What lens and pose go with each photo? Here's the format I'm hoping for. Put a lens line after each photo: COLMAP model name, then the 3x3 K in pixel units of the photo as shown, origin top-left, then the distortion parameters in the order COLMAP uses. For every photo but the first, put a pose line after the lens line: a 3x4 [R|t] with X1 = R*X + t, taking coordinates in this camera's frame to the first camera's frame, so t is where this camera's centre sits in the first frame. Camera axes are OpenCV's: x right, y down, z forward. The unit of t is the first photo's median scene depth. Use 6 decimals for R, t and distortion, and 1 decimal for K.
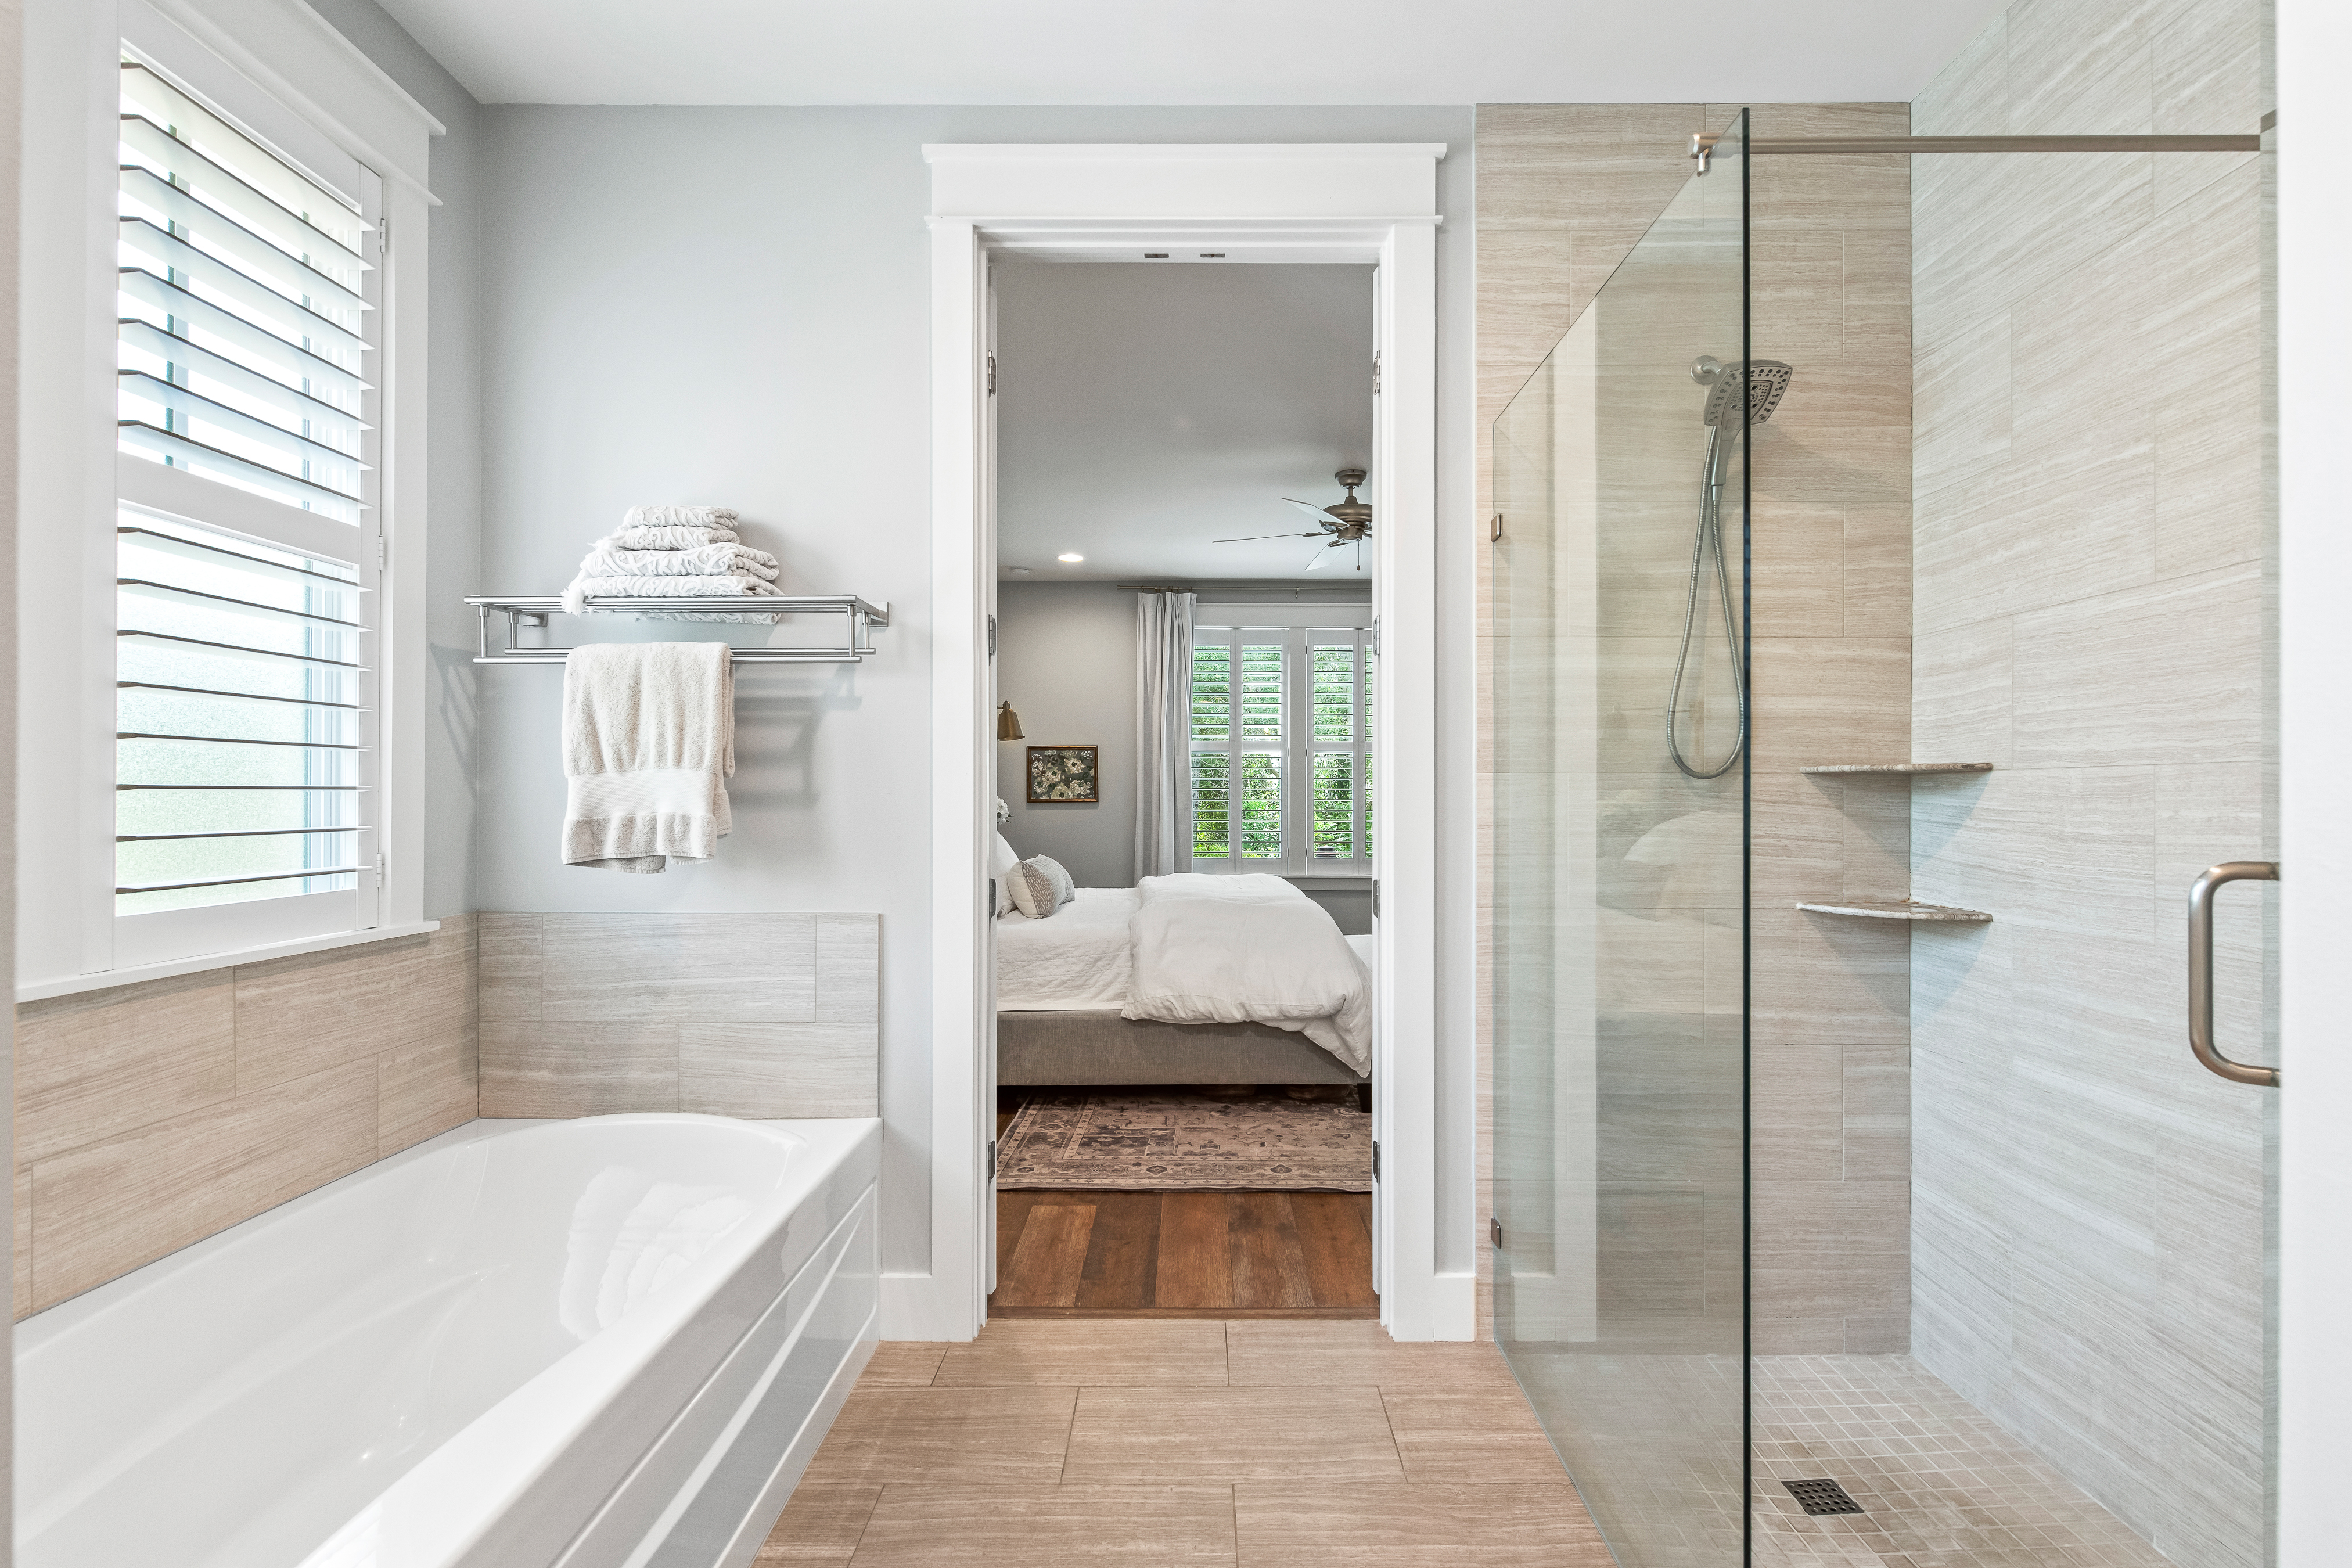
lens RADIAL K [[1027.1, 0, 1181.7], [0, 1027.1, 757.5], [0, 0, 1]] dist [0.000595, -0.000839]
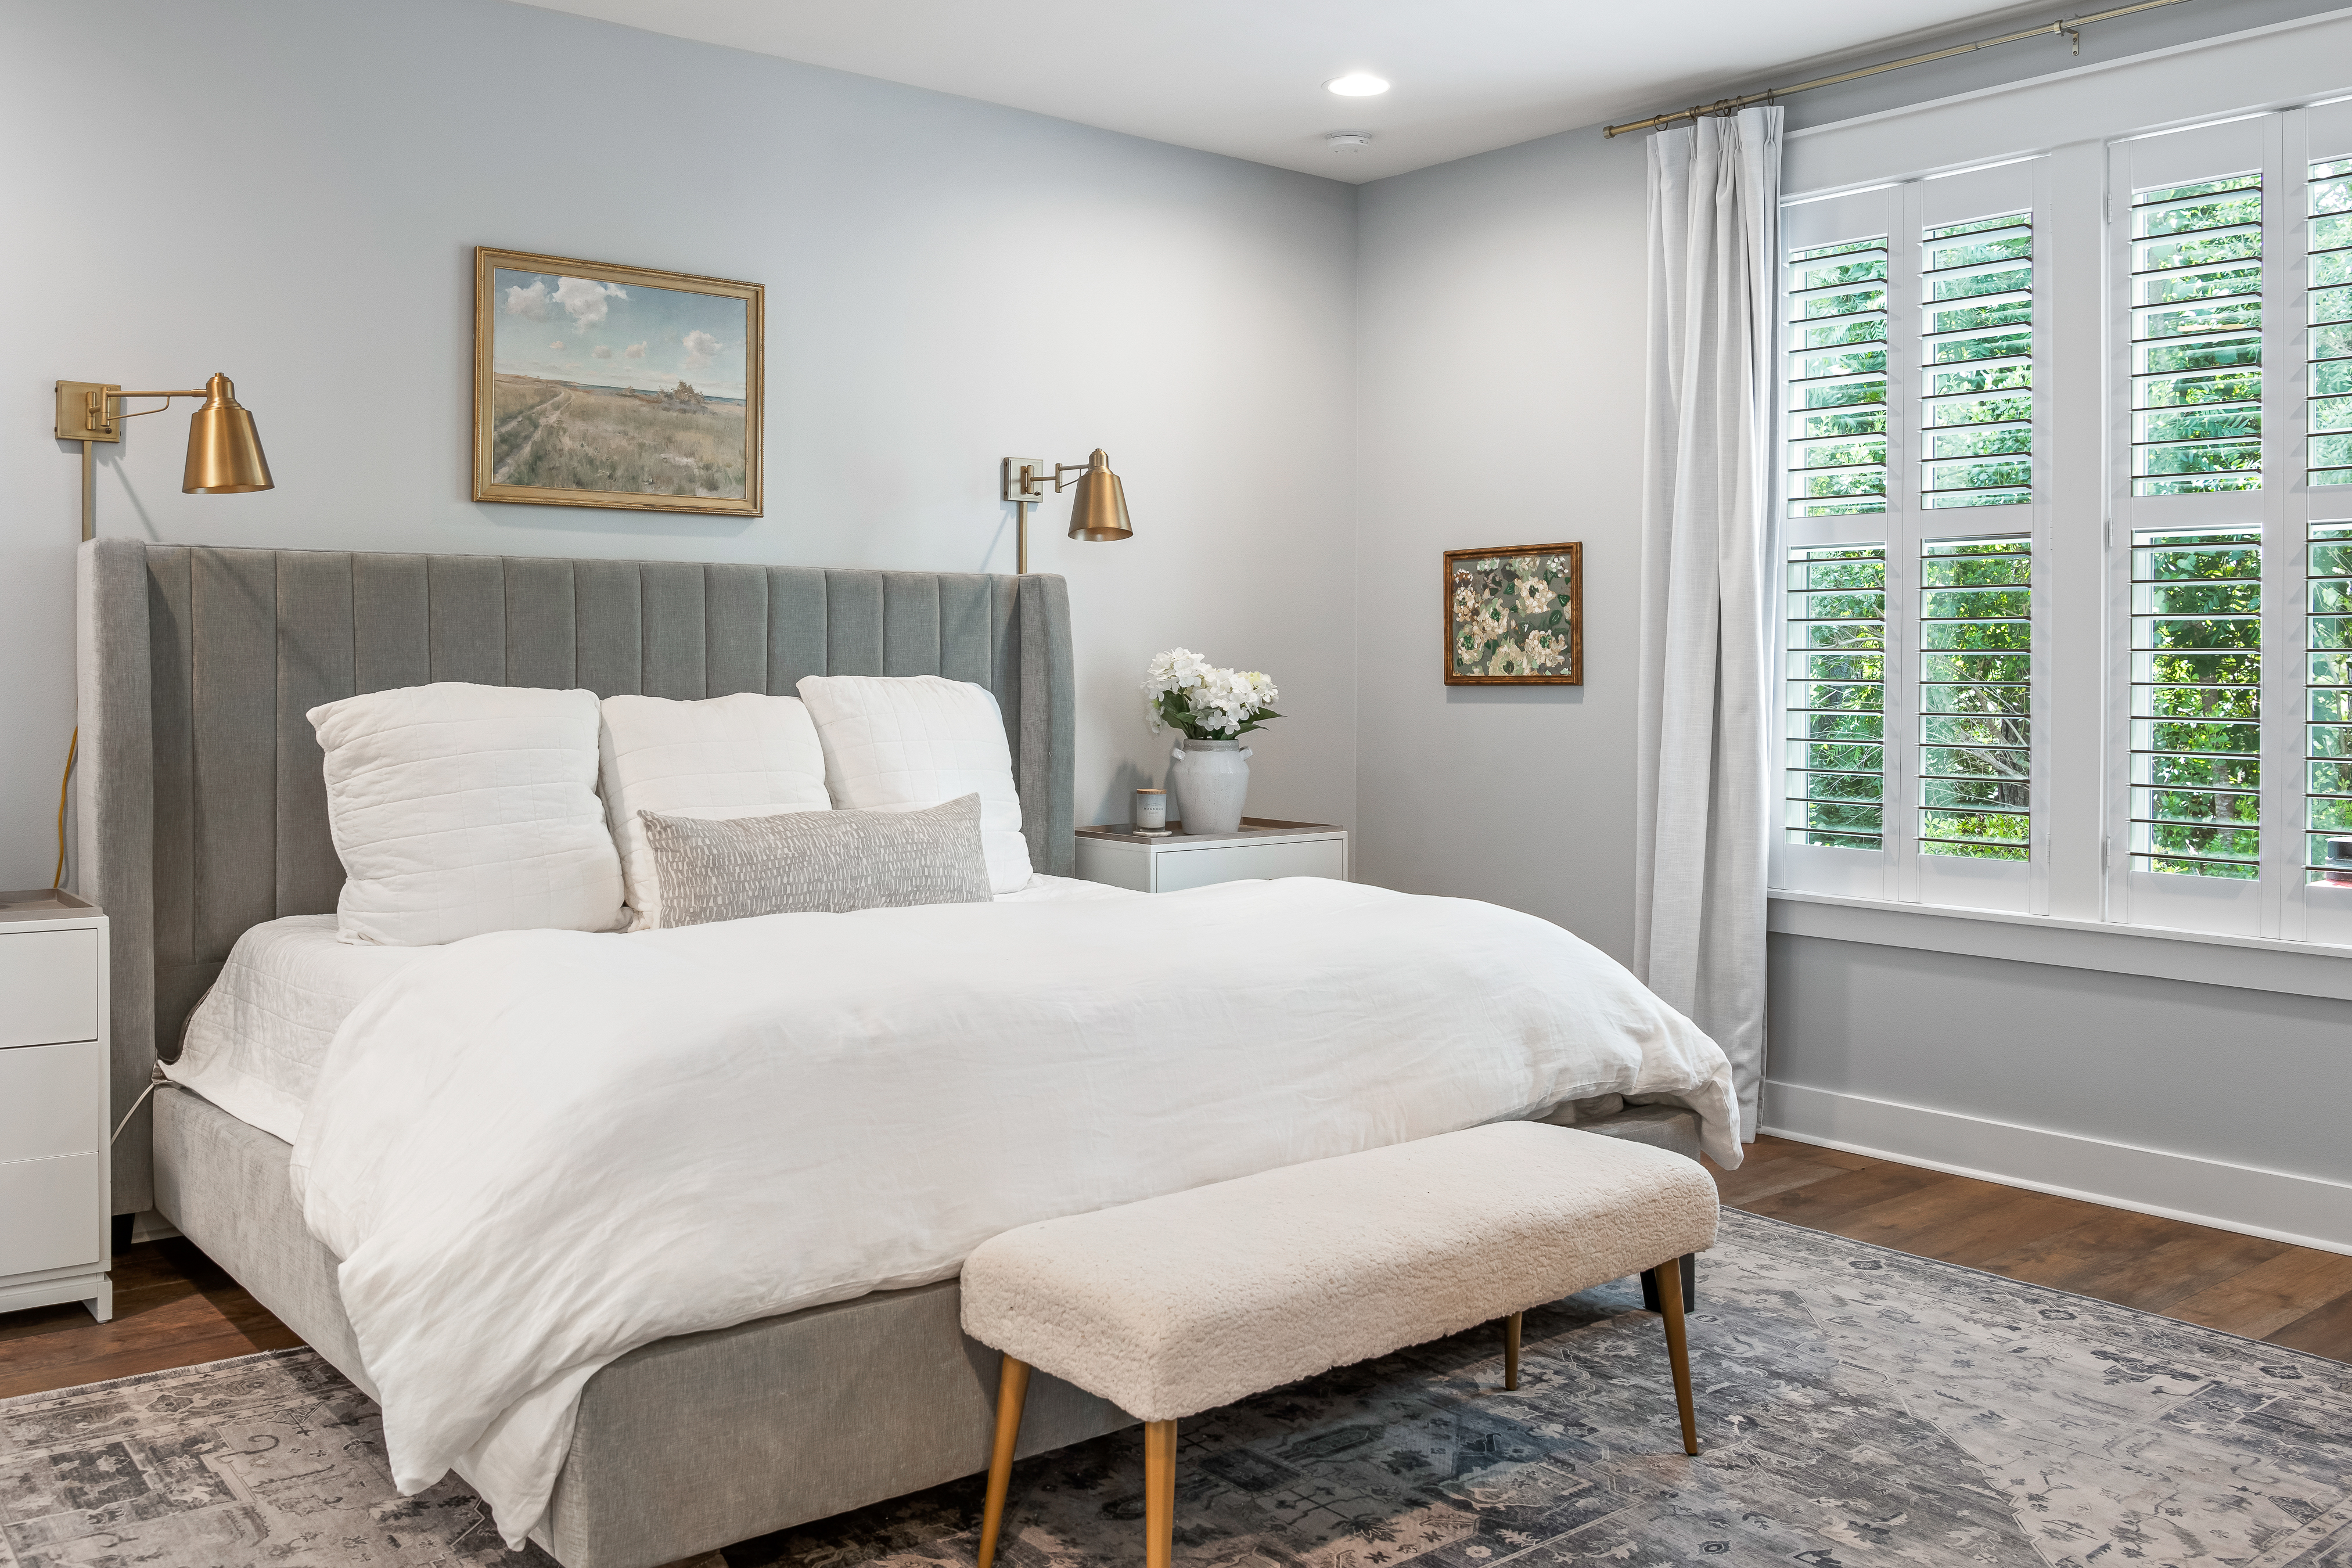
lens RADIAL K [[1952.2, 0, 1180.0], [0, 1952.2, 657.2], [0, 0, 1]] dist [-0.048841, 0.003700]
pose [[0.636350, -0.001104, -0.771400, 0.397735], [0.025885, 0.999466, 0.019923, 0.013674], [0.770966, -0.032646, 0.636039, 0.406524]]
